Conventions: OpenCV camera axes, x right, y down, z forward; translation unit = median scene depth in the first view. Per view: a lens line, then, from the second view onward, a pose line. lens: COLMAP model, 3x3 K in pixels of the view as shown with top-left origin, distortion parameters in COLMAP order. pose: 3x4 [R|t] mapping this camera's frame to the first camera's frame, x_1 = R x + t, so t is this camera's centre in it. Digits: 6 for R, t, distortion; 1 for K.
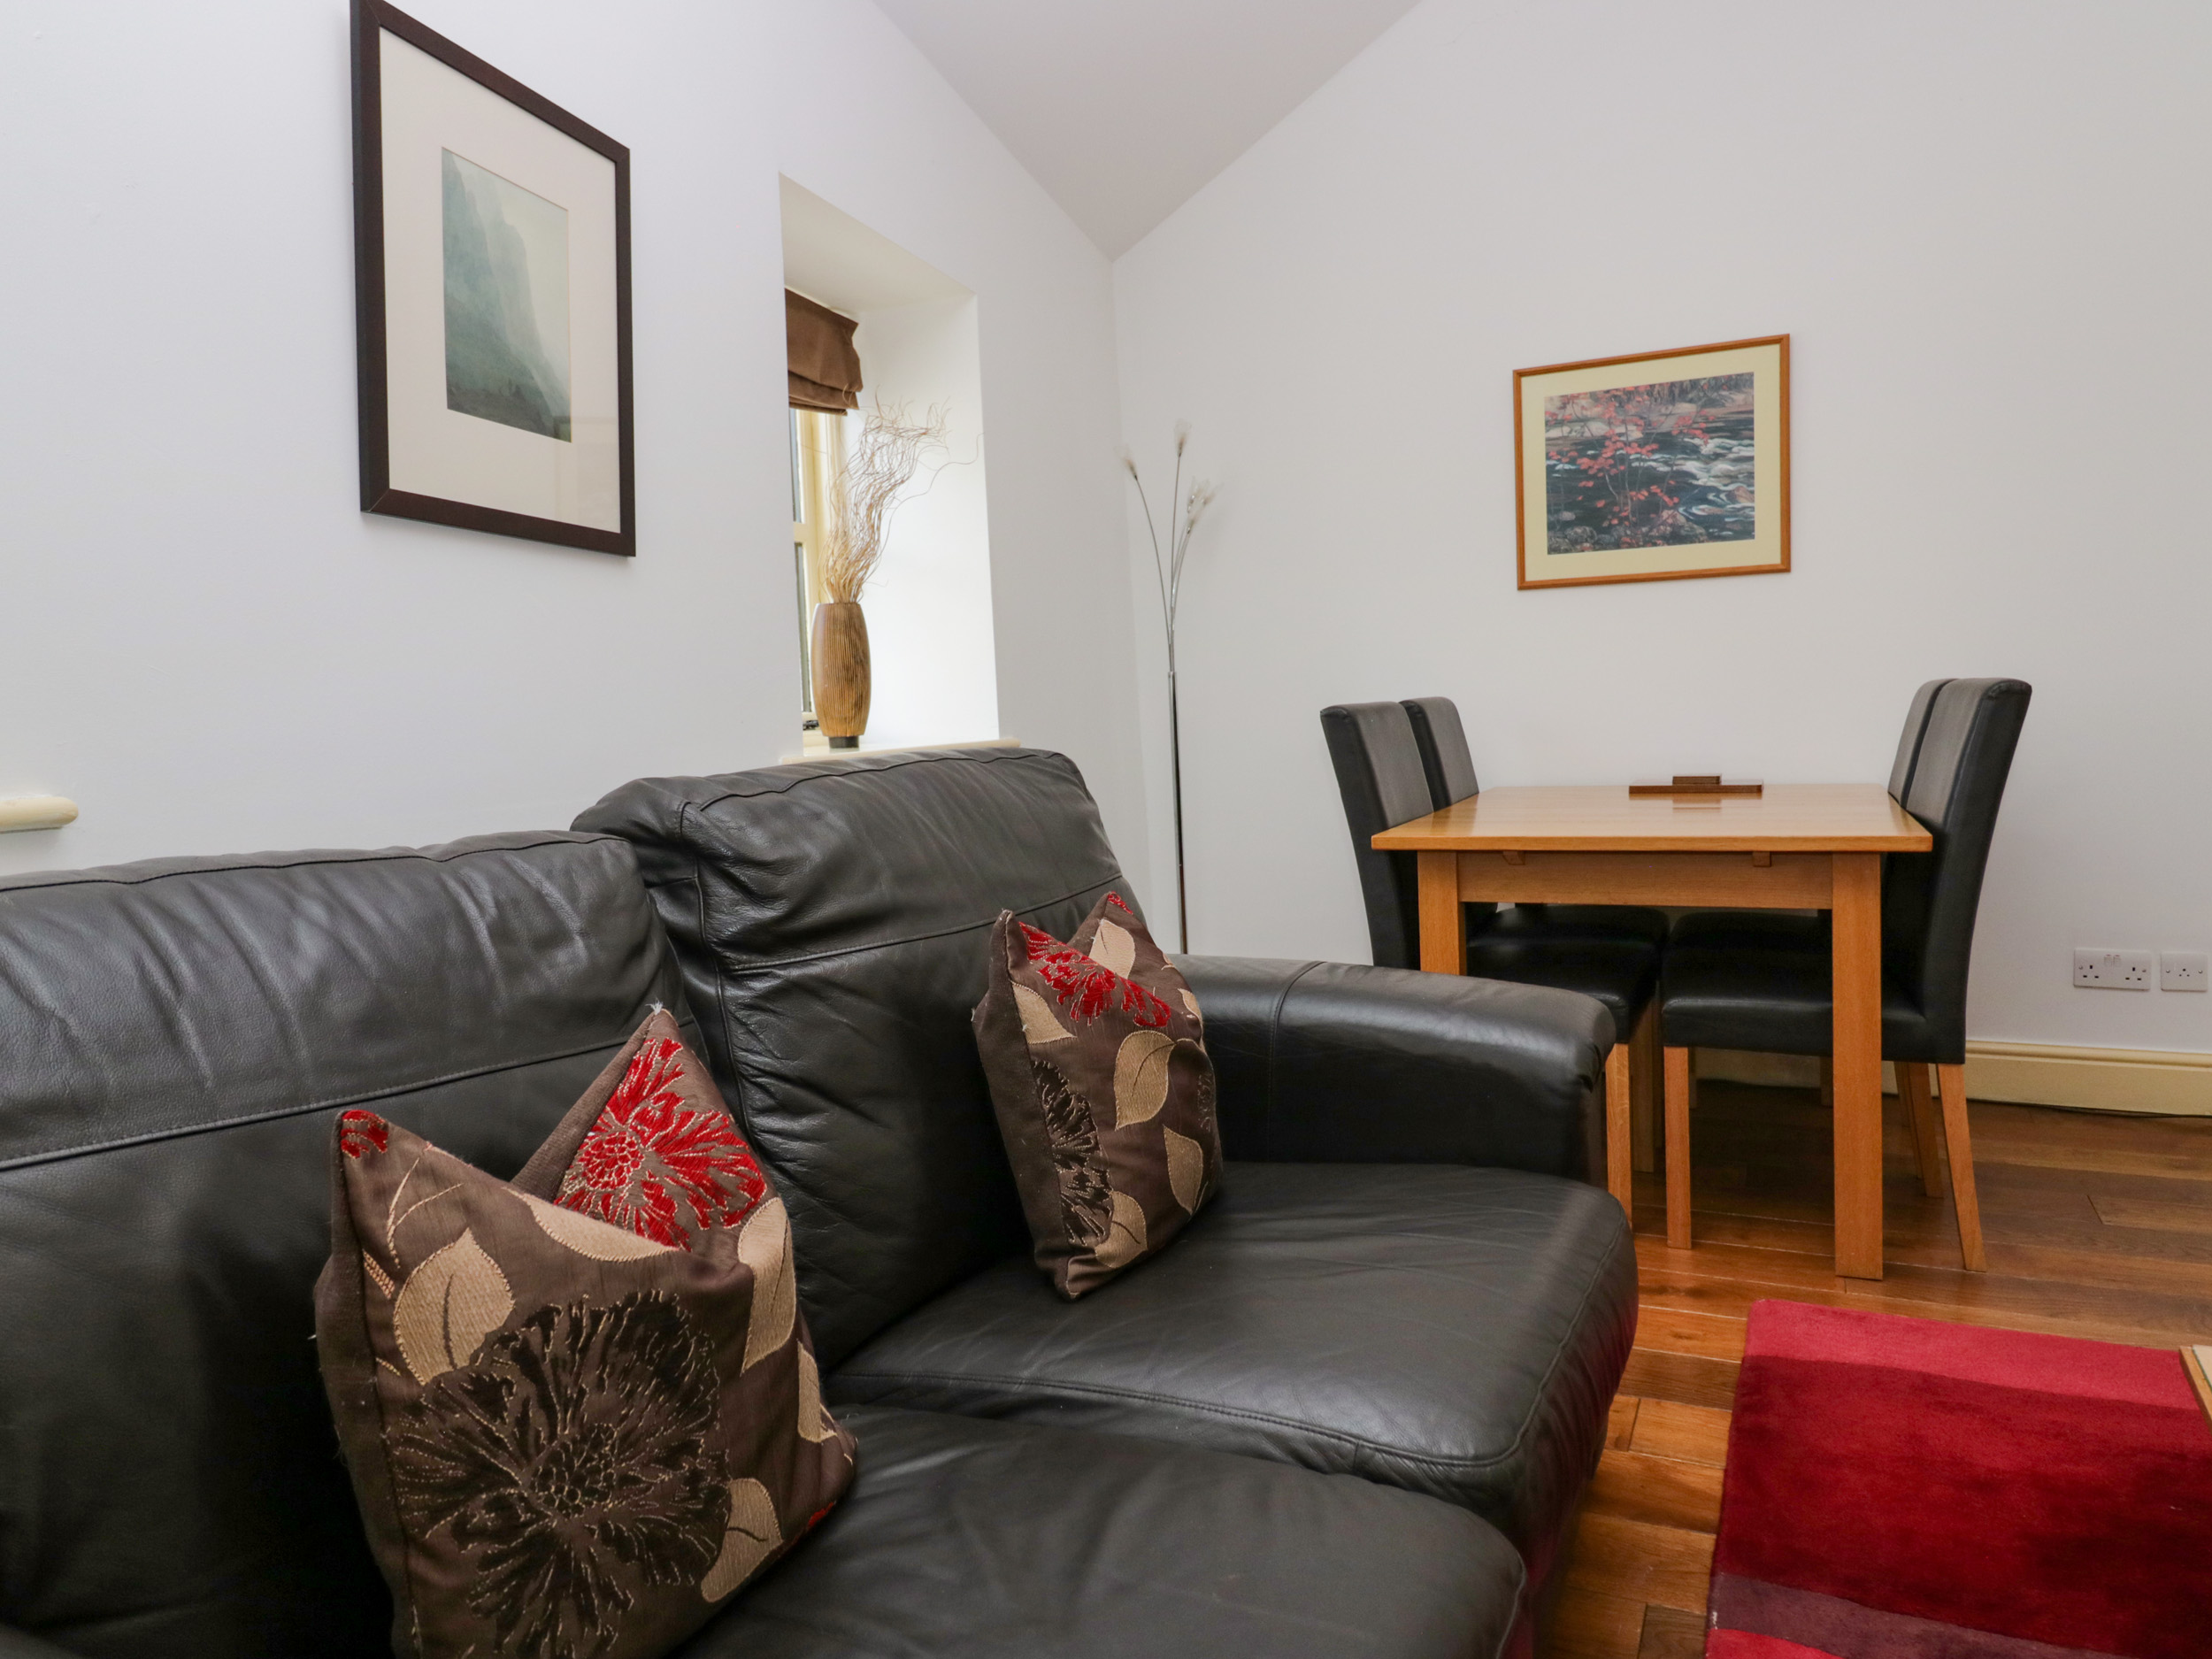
lens RADIAL K [[1466.8, 0, 1139.3], [0, 1466.8, 809.0], [0, 0, 1]] dist [-0.012317, -0.024965]
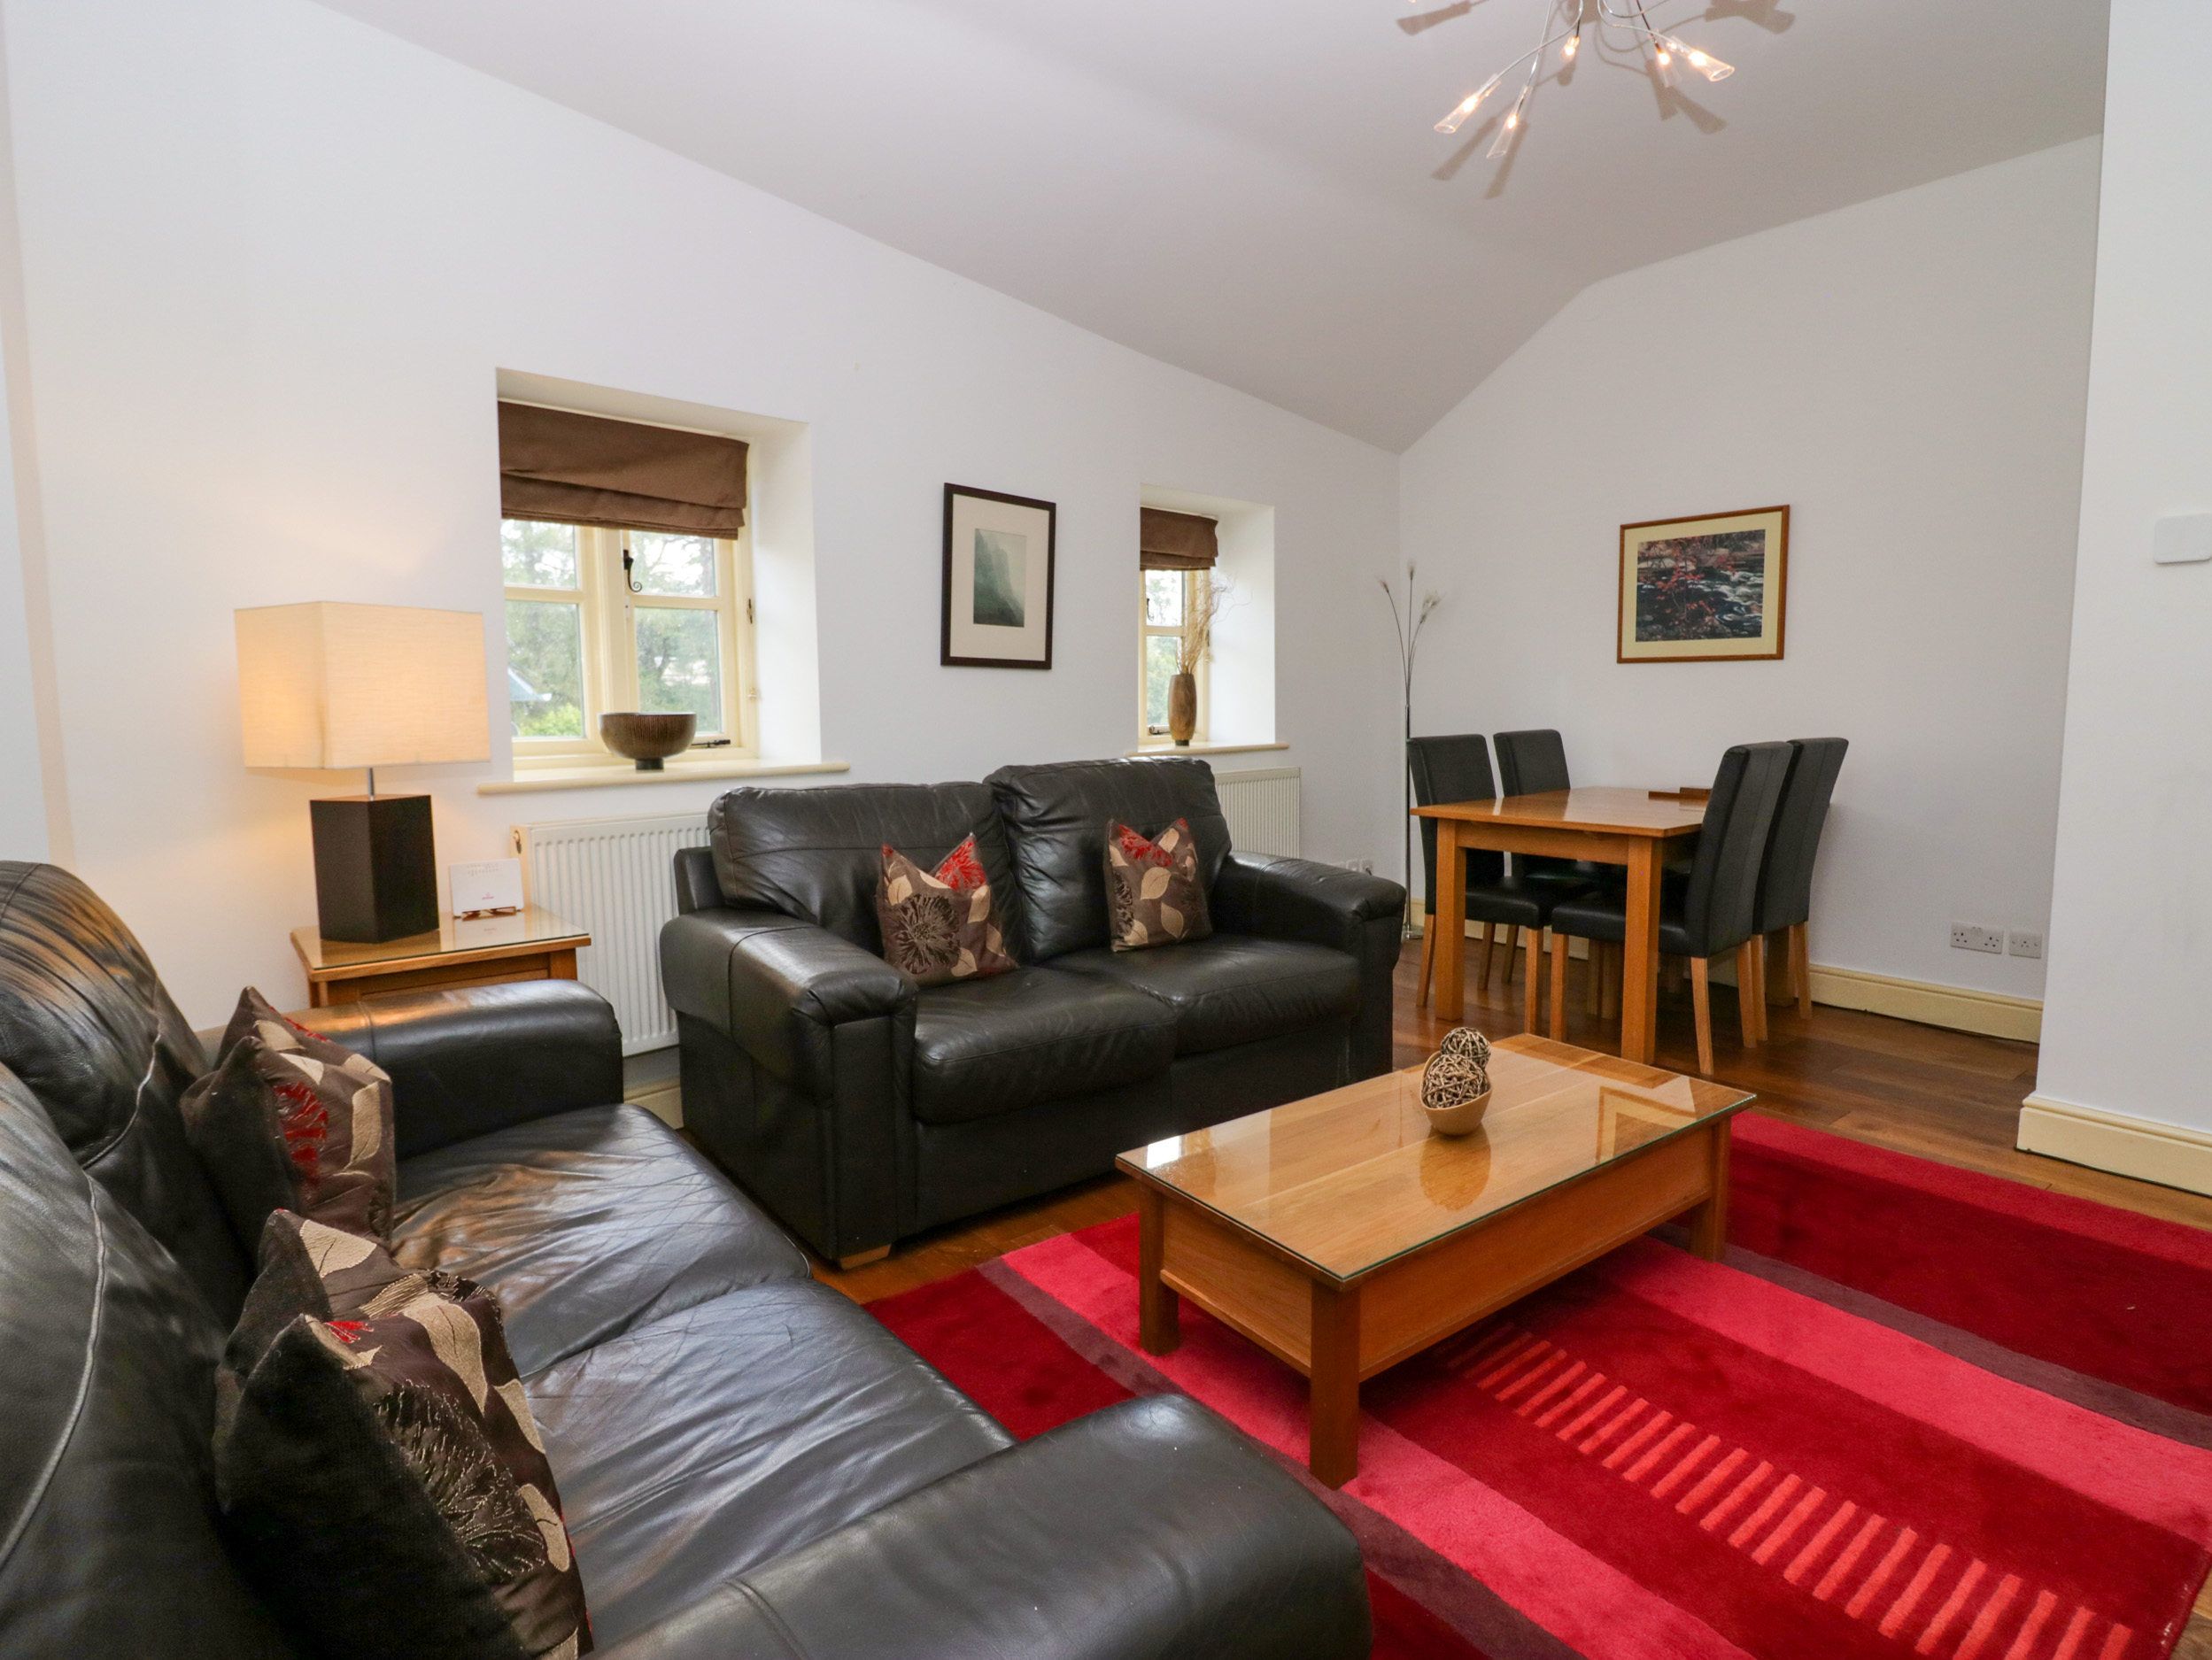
lens RADIAL K [[1158.5, 0, 1068.6], [0, 1158.5, 834.5], [0, 0, 1]] dist [-0.046122, -0.008253]
pose [[0.877110, 0.086557, -0.472425, 0.368733], [-0.056547, 0.995396, 0.077390, -0.028855], [0.476949, -0.041166, 0.877967, -0.416610]]
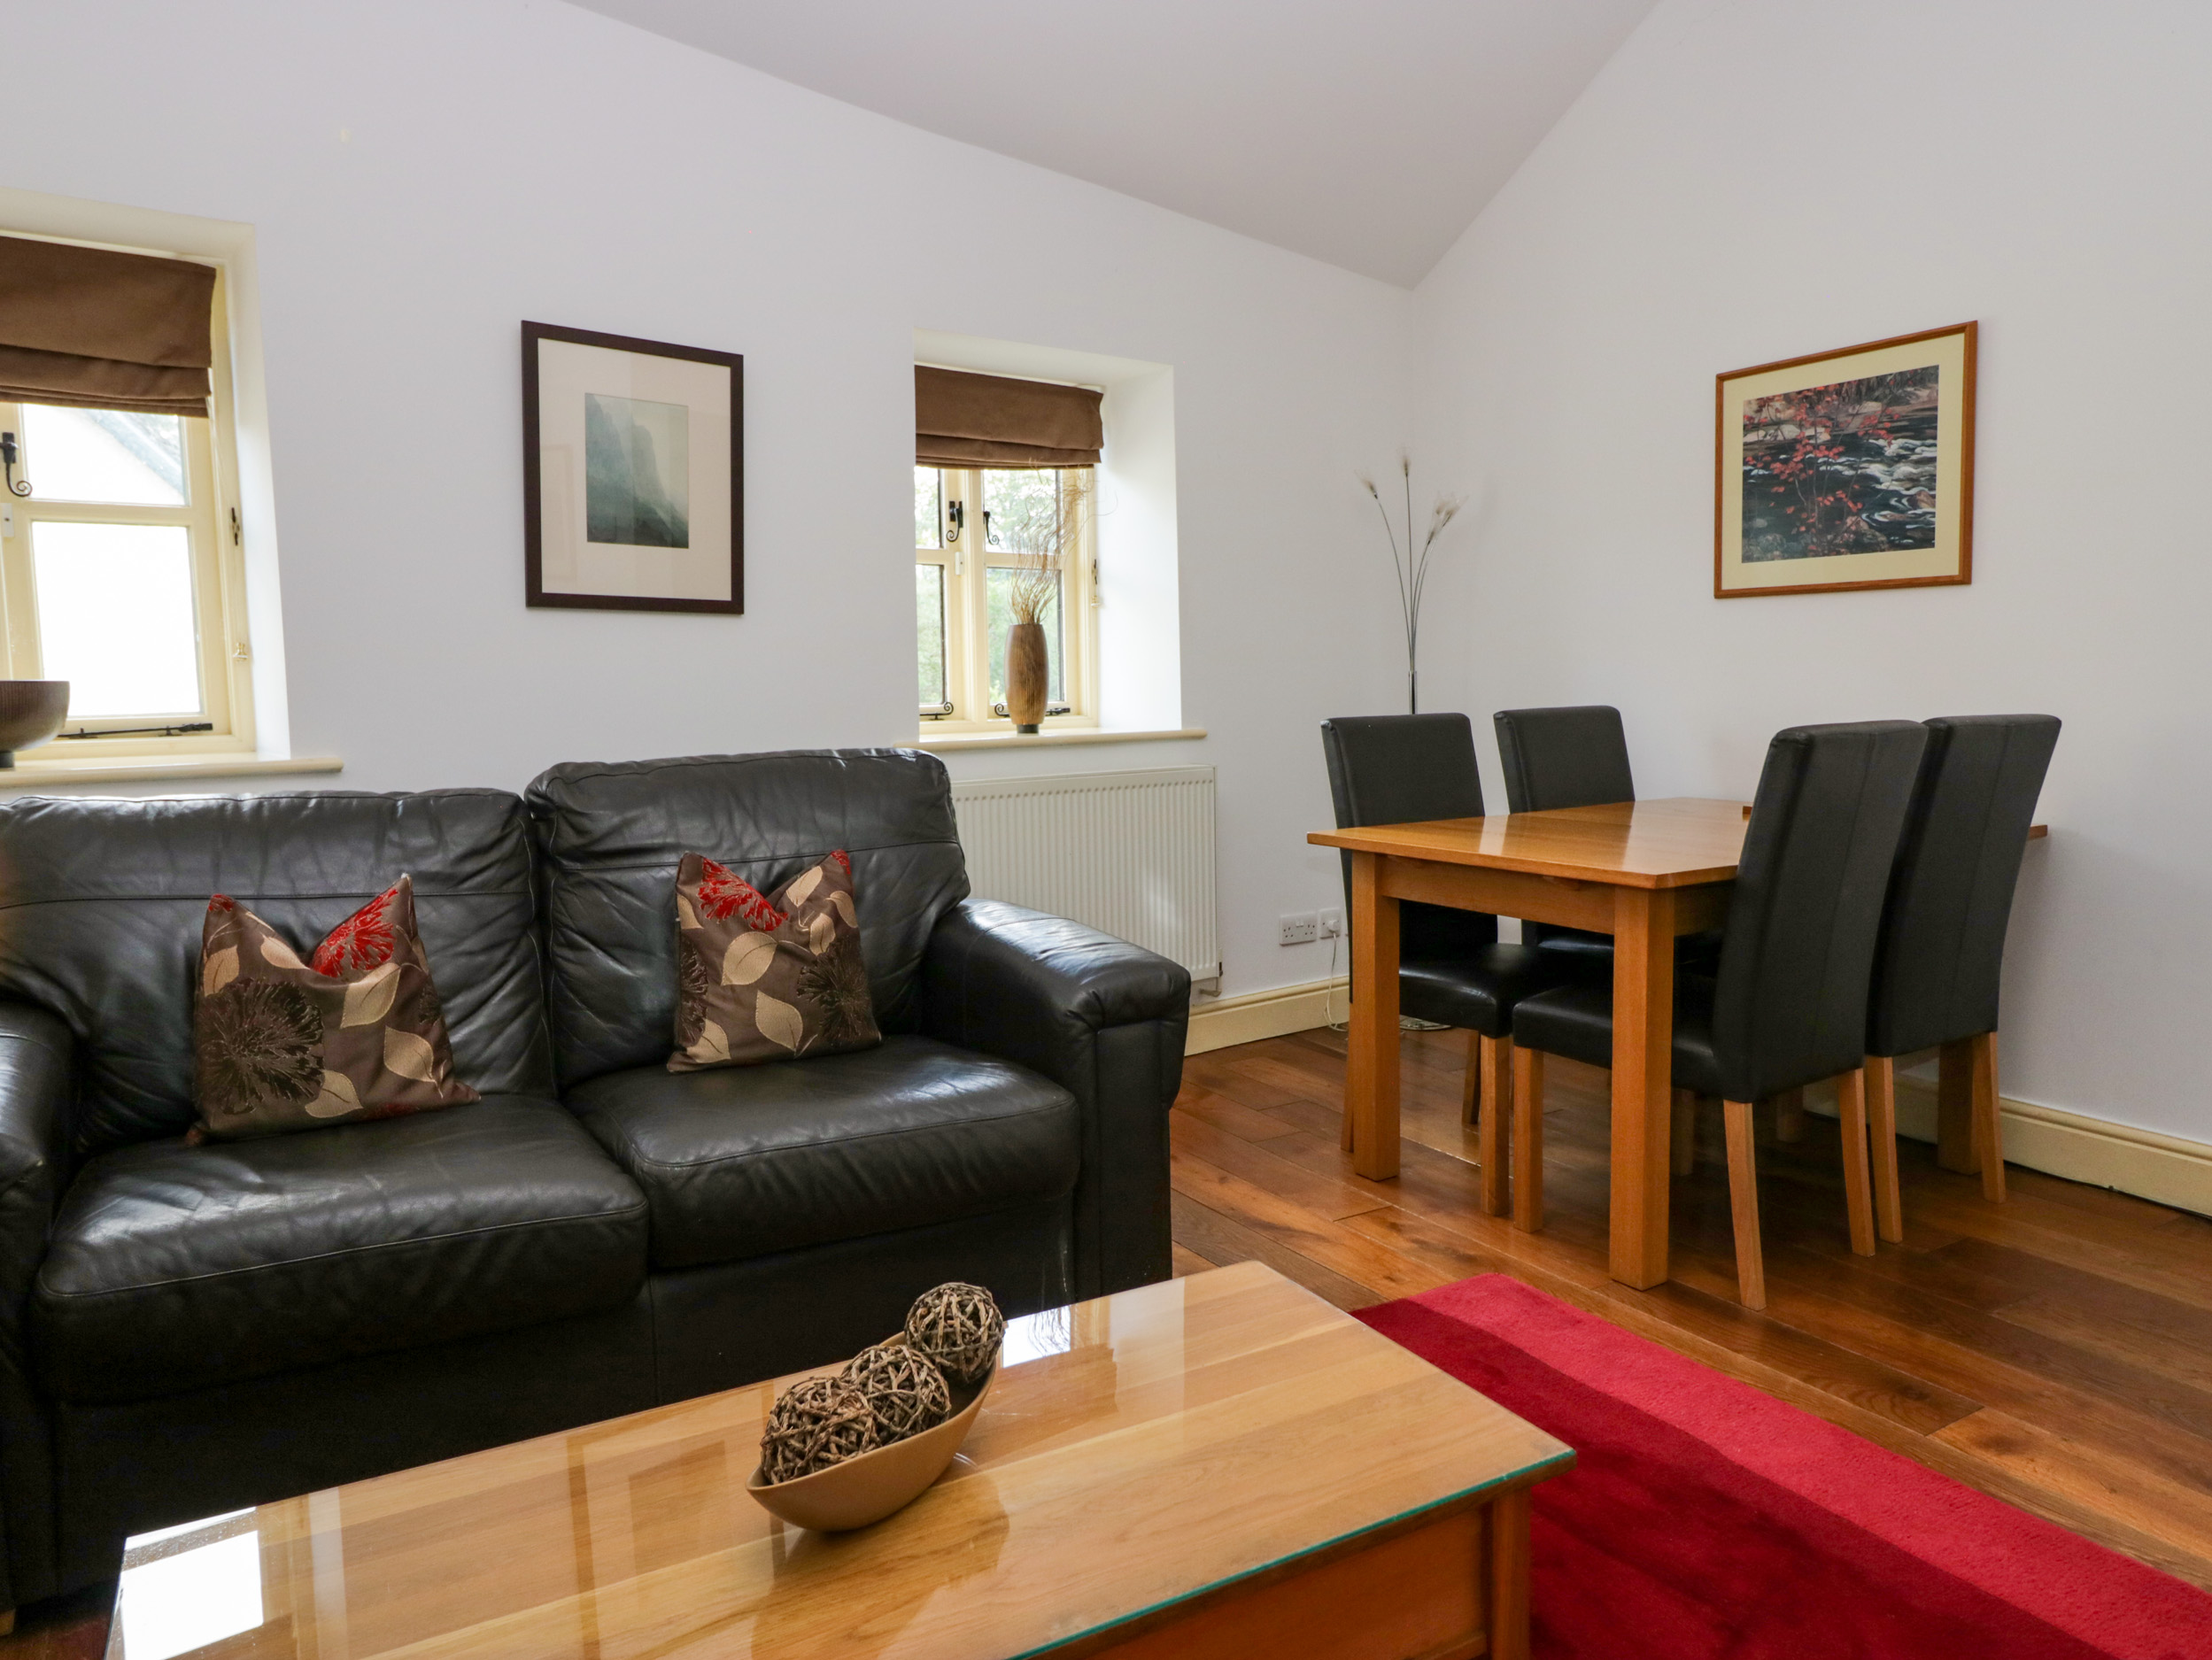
lens RADIAL K [[1466.7, 0, 1084.6], [0, 1466.7, 841.4], [0, 0, 1]] dist [-0.012317, -0.024965]
pose [[0.823007, 0.089268, -0.560973, 0.517586], [-0.055543, 0.995489, 0.076924, -0.041678], [0.565309, -0.032151, 0.824253, -0.064371]]
